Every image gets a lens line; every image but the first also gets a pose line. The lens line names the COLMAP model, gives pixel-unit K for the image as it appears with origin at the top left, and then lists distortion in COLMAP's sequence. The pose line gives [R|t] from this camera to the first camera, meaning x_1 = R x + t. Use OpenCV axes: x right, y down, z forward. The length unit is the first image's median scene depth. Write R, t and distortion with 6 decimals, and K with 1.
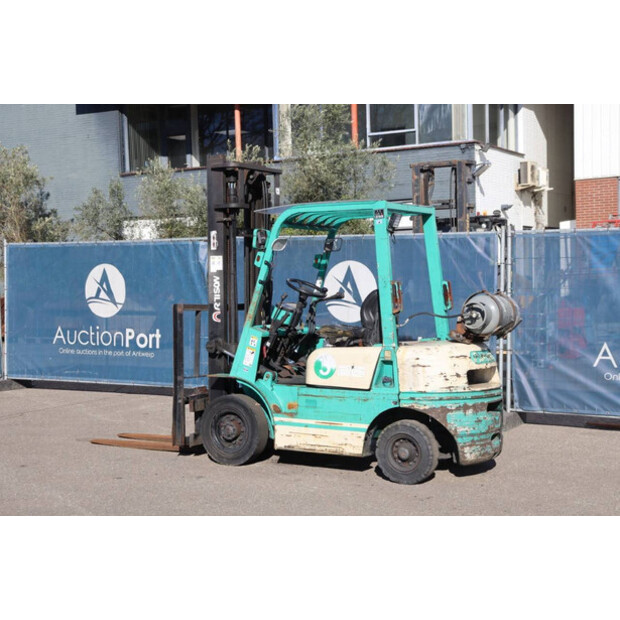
lens RADIAL K [[1043.1, 0, 320.1], [0, 1043.1, 303.2], [0, 0, 1]] dist [0.120944, 0.000000]
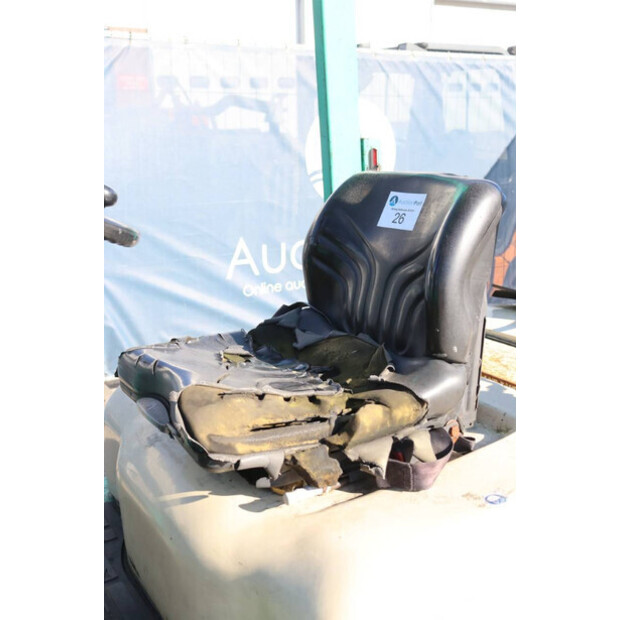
lens RADIAL K [[698.7, 0, 304.5], [0, 698.7, 311.6], [0, 0, 1]] dist [0.027844, 0.000000]
pose [[0.467056, -0.221865, 0.855941, -0.093547], [0.022527, 0.970681, 0.239314, -0.022690], [-0.883941, -0.092492, 0.458360, 0.961634]]
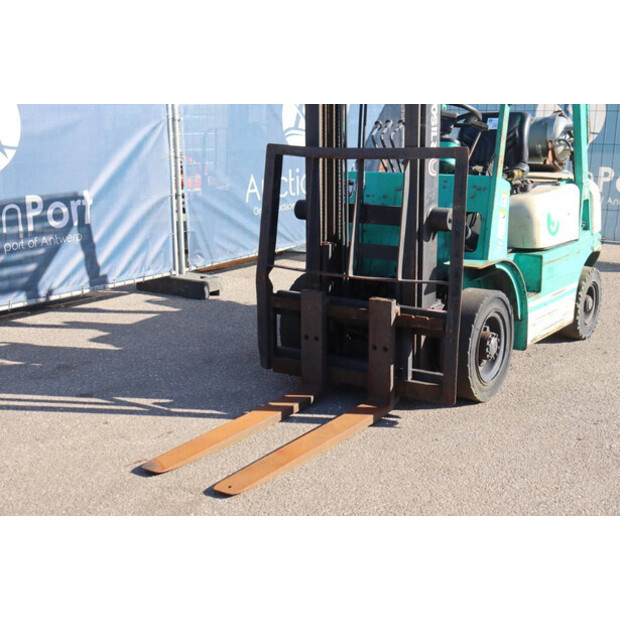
lens RADIAL K [[965.9, 0, 301.0], [0, 965.9, 289.0], [0, 0, 1]] dist [0.122097, 0.000000]
pose [[0.078921, -0.186539, 0.979272, -0.687059], [0.023642, 0.982410, 0.185232, -0.022888], [-0.996601, 0.008533, 0.081943, 1.105252]]
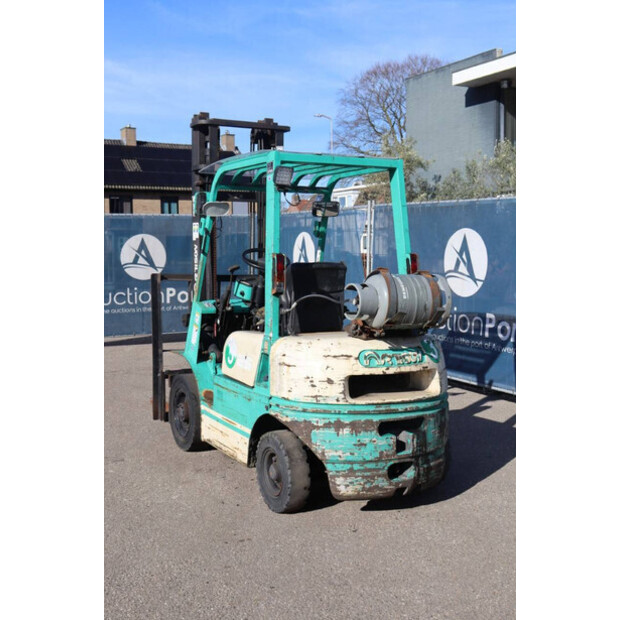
lens RADIAL K [[799.5, 0, 324.1], [0, 799.5, 307.8], [0, 0, 1]] dist [0.023179, 0.000000]
pose [[0.859485, 0.048680, -0.508838, 0.389766], [-0.019956, 0.997892, 0.061759, -0.017316], [0.510772, -0.042927, 0.858644, 0.478443]]
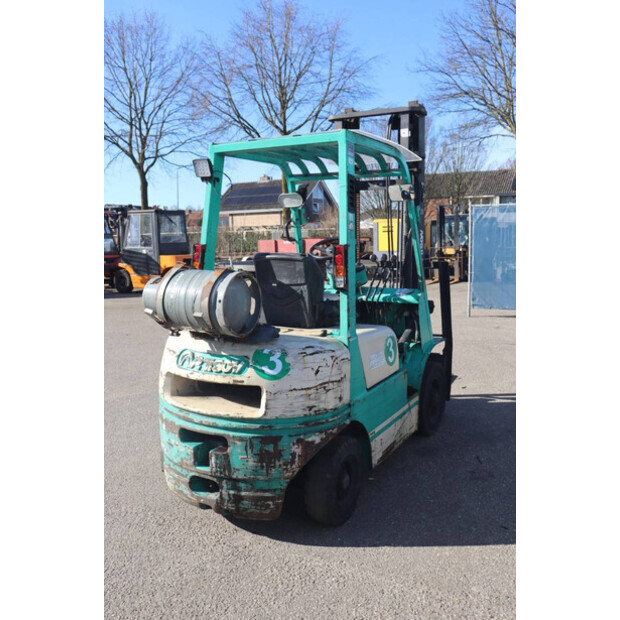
lens RADIAL K [[590.8, 0, 314.9], [0, 590.8, 312.7], [0, 0, 1]] dist [-0.069157, 0.000000]
pose [[0.013377, 0.145468, -0.989273, 0.507894], [-0.009289, 0.989336, 0.145352, -0.033910], [0.999867, 0.007245, 0.014585, 1.033668]]
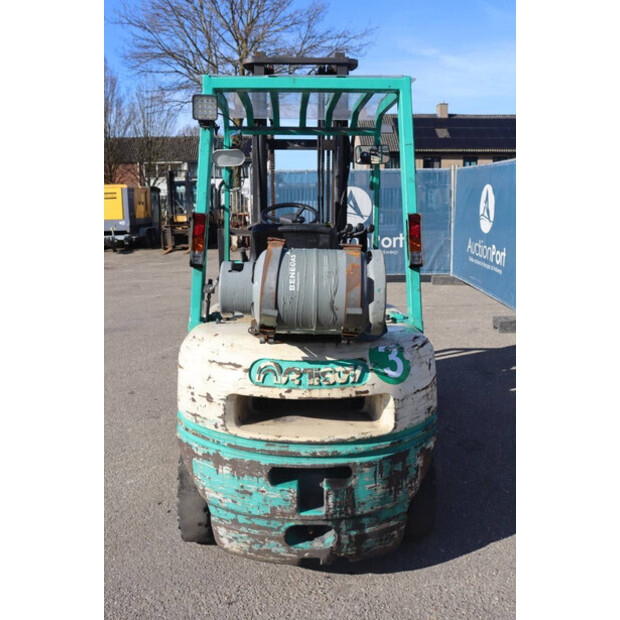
lens RADIAL K [[590.8, 0, 309.6], [0, 590.8, 311.1], [0, 0, 1]] dist [-0.069157, 0.000000]
pose [[0.529309, 0.171635, -0.830887, 0.372917], [-0.022845, 0.981852, 0.188267, -0.029219], [0.848121, -0.080670, 0.523624, 0.834980]]
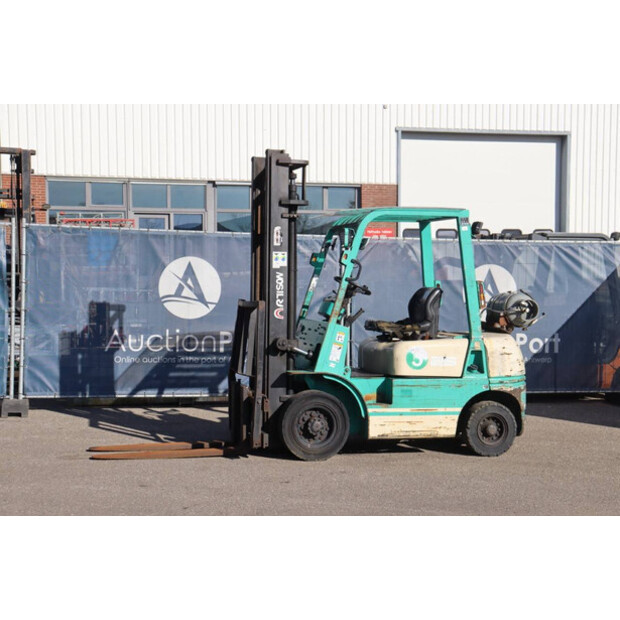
lens RADIAL K [[1034.9, 0, 313.6], [0, 1034.9, 296.9], [0, 0, 1]] dist [0.148235, 0.000000]
pose [[0.703063, 0.004553, 0.711113, -0.830067], [-0.003687, 0.999989, -0.002757, 0.000041], [-0.711118, -0.000684, 0.703073, 0.310100]]
